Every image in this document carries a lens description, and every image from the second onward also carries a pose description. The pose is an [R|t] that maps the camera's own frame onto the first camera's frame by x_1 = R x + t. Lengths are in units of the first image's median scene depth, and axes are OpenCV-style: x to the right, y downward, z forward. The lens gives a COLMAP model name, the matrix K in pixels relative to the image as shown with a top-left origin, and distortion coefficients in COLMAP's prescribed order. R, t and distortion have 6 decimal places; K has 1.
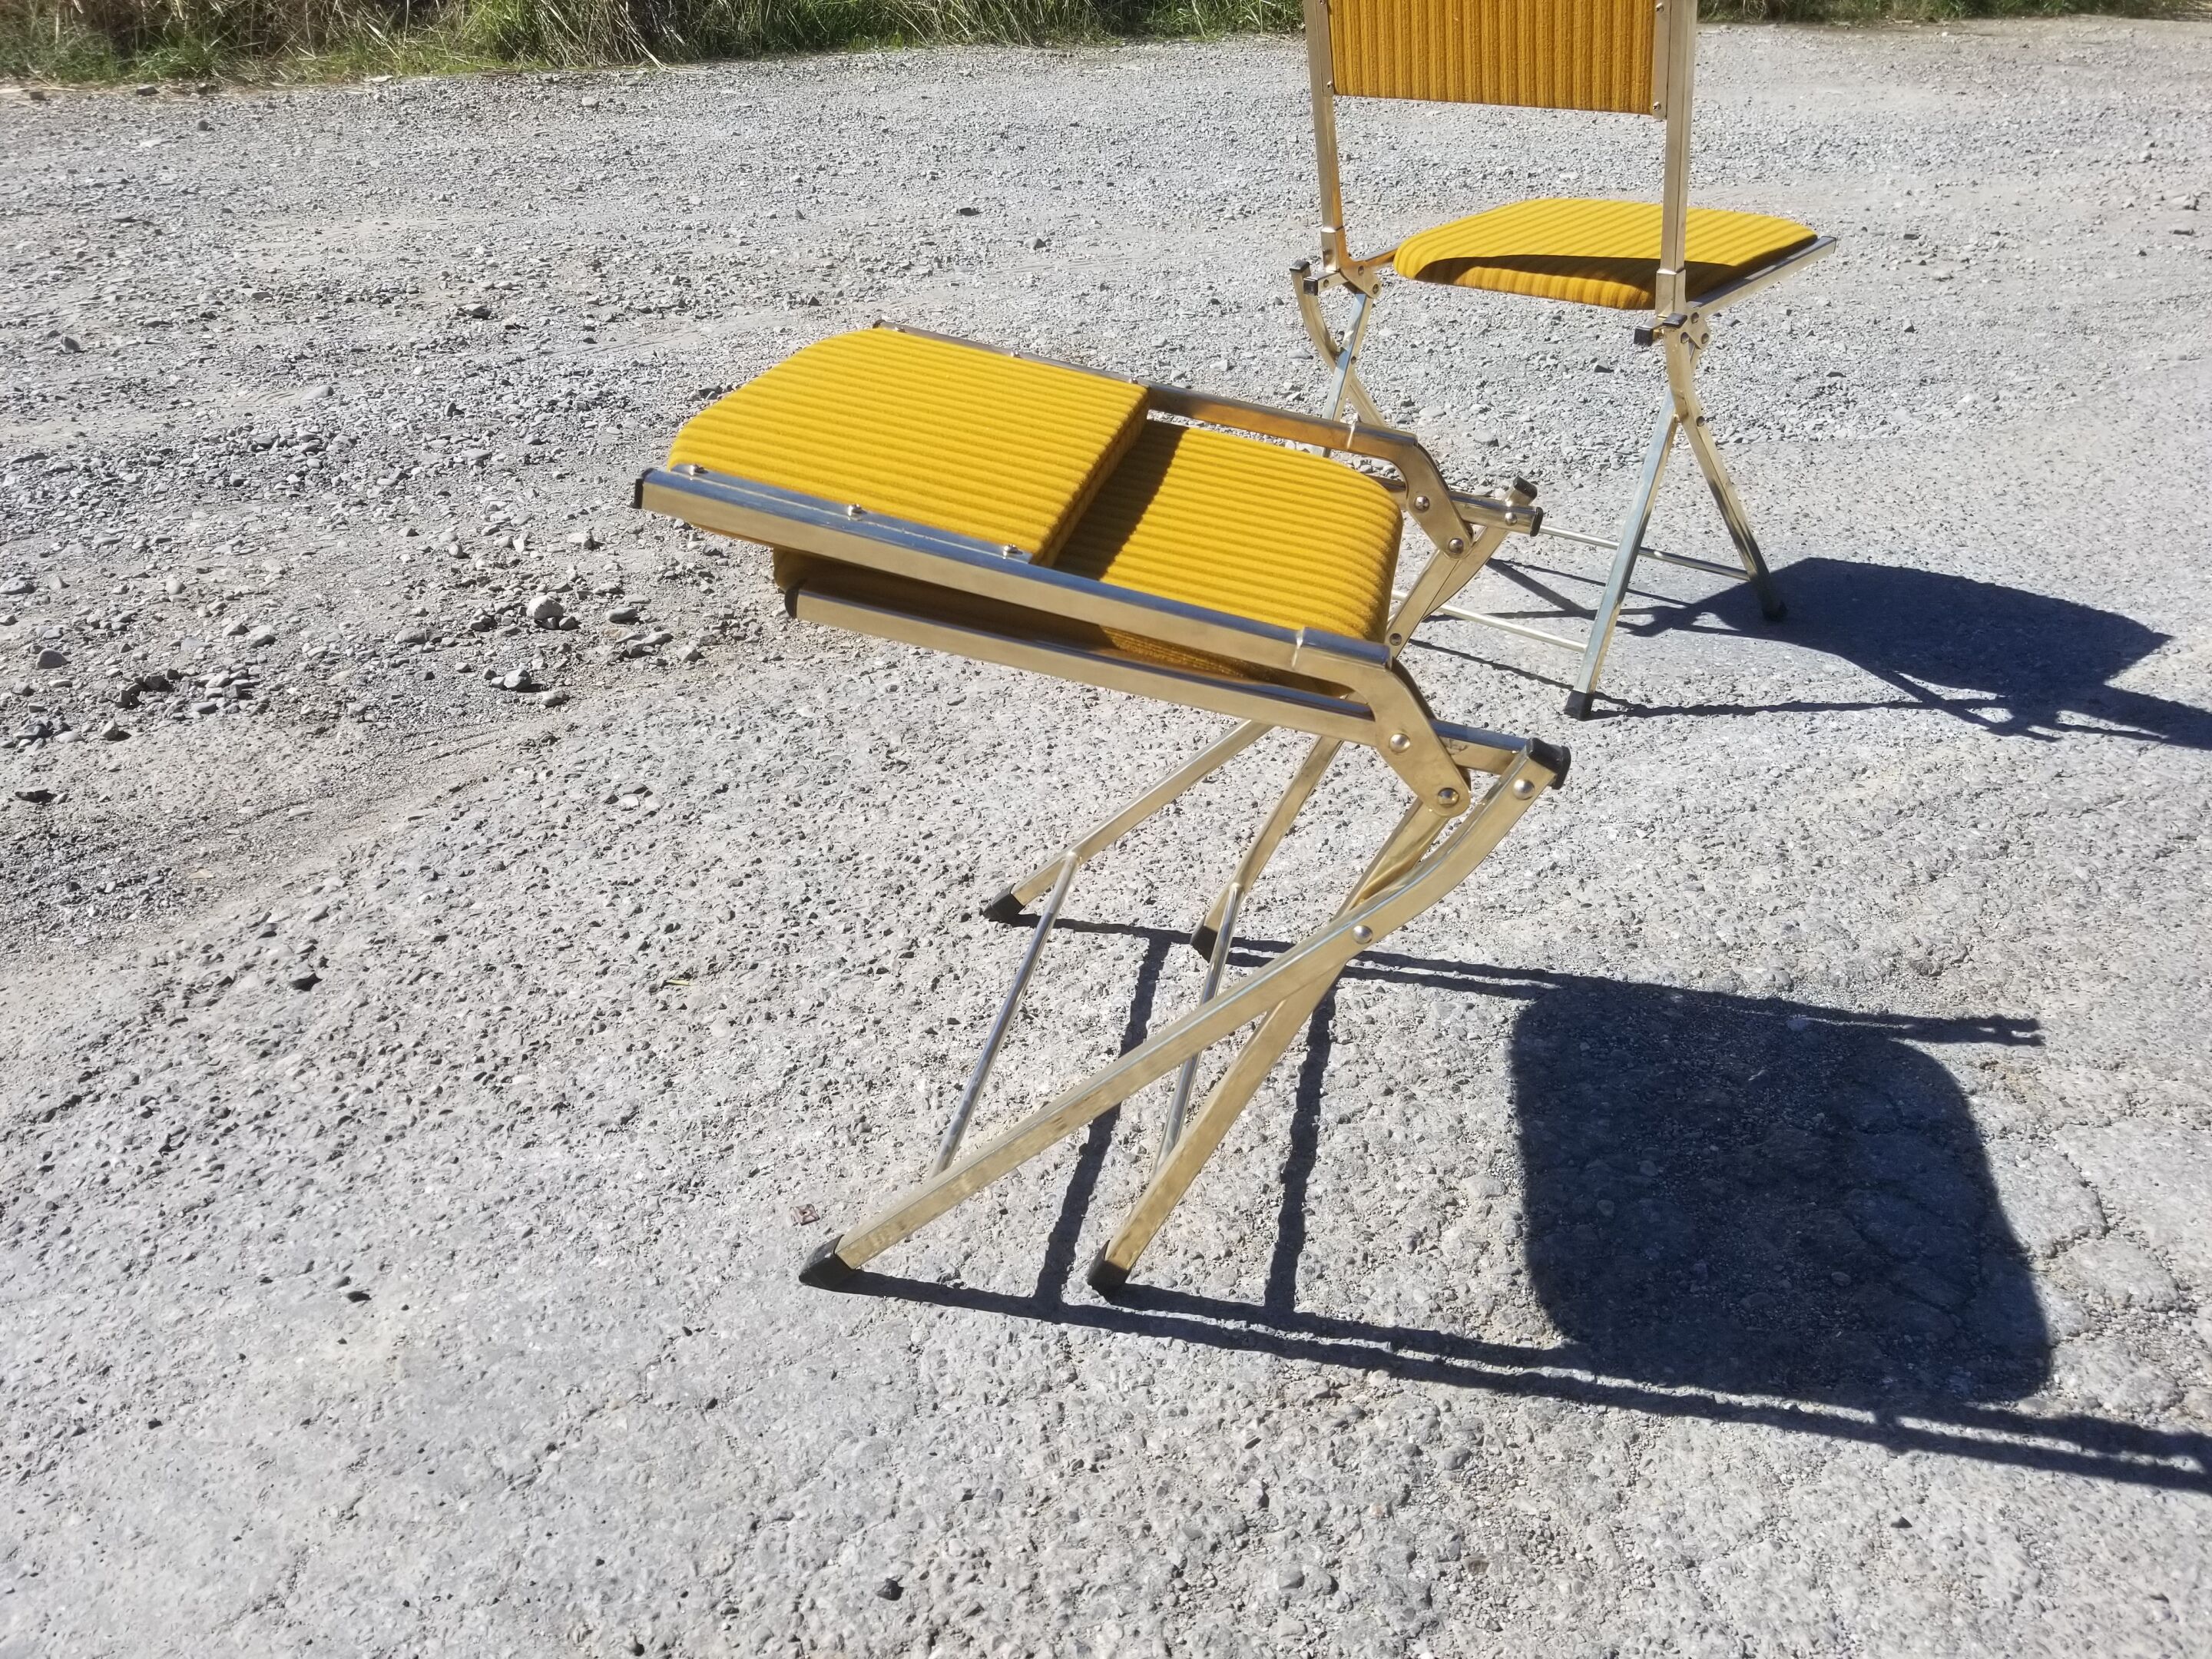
lens RADIAL K [[1760.3, 0, 1064.3], [0, 1760.3, 819.8], [0, 0, 1]] dist [0.054912, -0.098577]
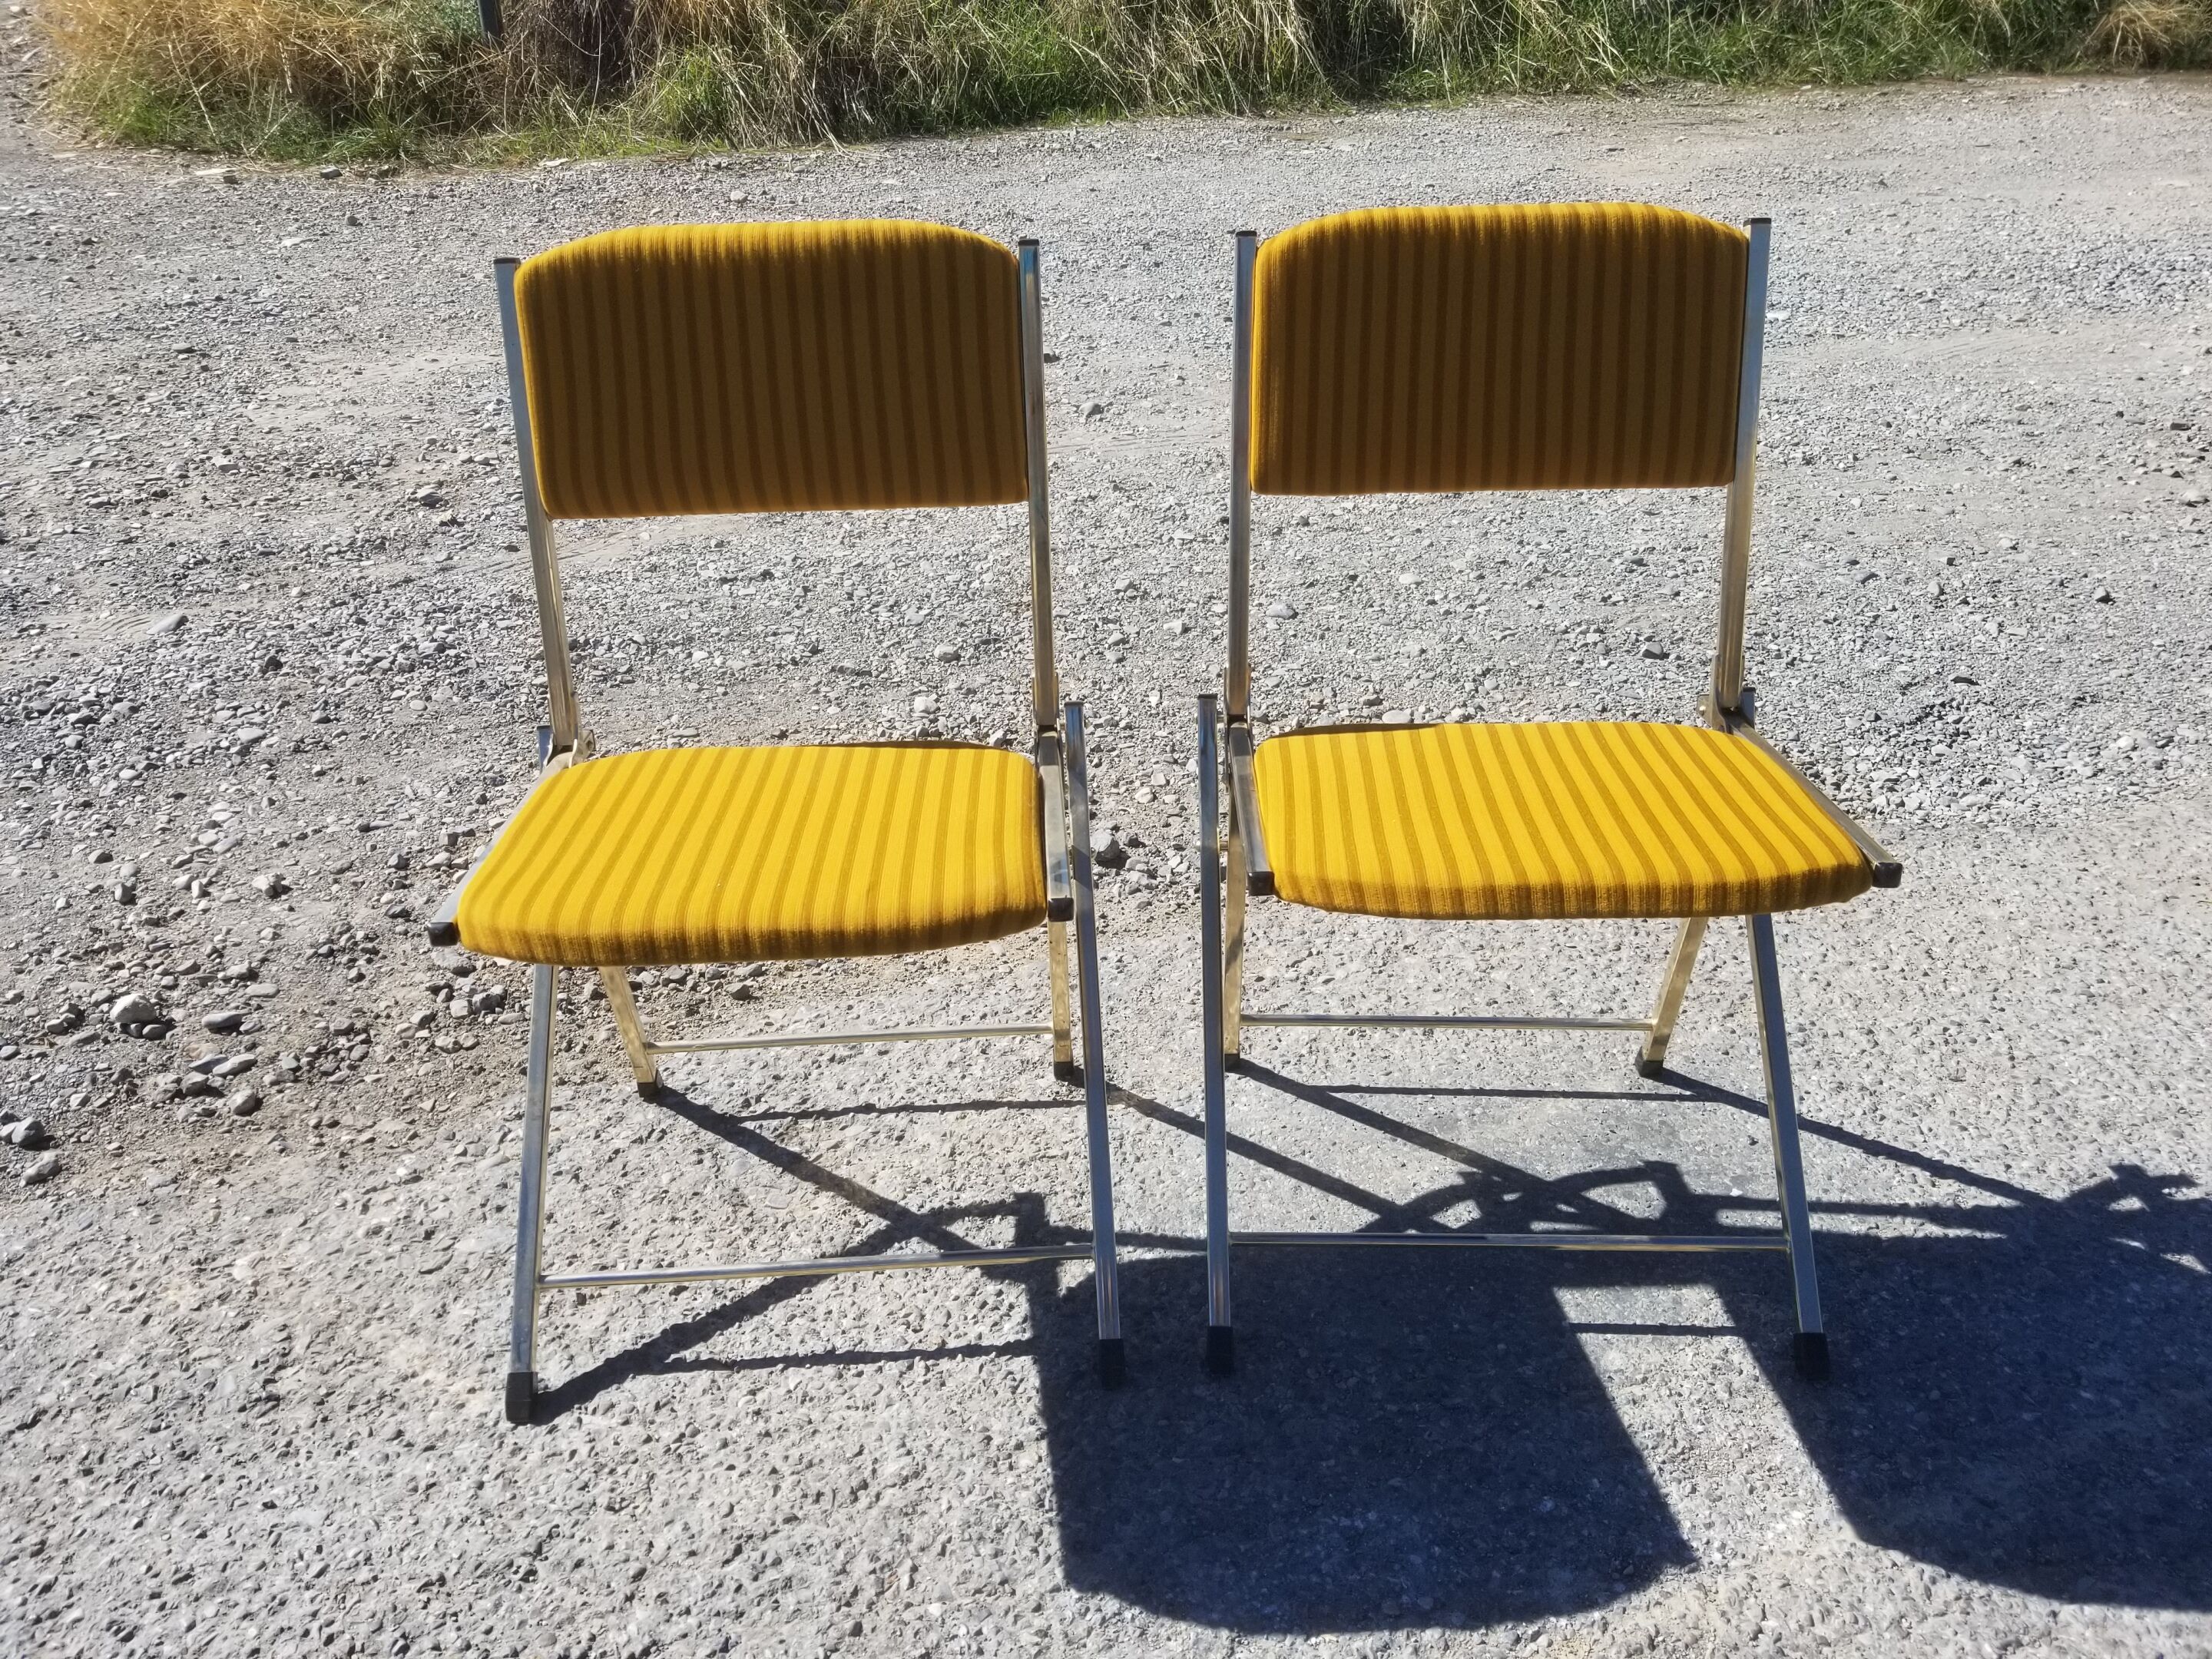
lens RADIAL K [[1760.3, 0, 1066.4], [0, 1760.3, 809.9], [0, 0, 1]] dist [0.054912, -0.098577]
pose [[0.980172, 0.075875, -0.183045, 0.283075], [-0.075643, 0.997101, 0.008261, -0.246866], [0.183141, 0.005749, 0.983070, 0.235121]]
